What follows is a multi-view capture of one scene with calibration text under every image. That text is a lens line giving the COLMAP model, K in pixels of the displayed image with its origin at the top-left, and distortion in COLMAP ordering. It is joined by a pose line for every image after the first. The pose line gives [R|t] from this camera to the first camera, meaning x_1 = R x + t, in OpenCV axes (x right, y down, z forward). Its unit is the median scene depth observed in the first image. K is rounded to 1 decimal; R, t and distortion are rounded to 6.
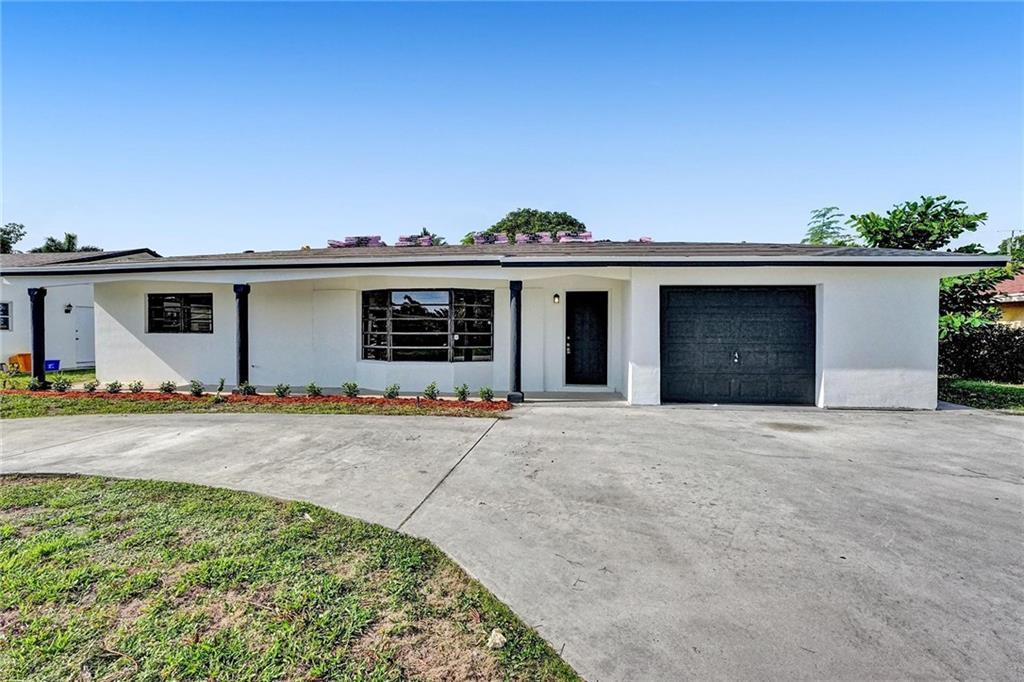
lens RADIAL K [[422.2, 0, 518.8], [0, 422.2, 339.4], [0, 0, 1]] dist [-0.019640, -0.000247]
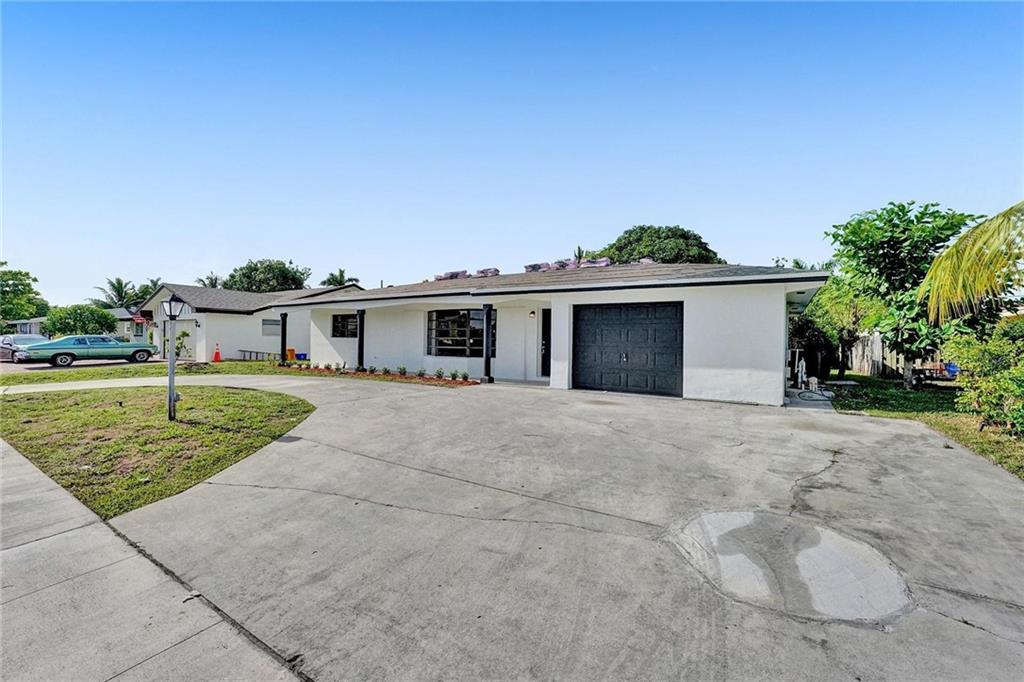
lens RADIAL K [[422.2, 0, 518.8], [0, 422.2, 339.4], [0, 0, 1]] dist [-0.019640, -0.000247]
pose [[0.901166, 0.008691, -0.433388, 0.648733], [-0.018853, 0.999639, -0.019156, 0.015130], [0.433065, 0.025433, 0.901004, -0.284429]]
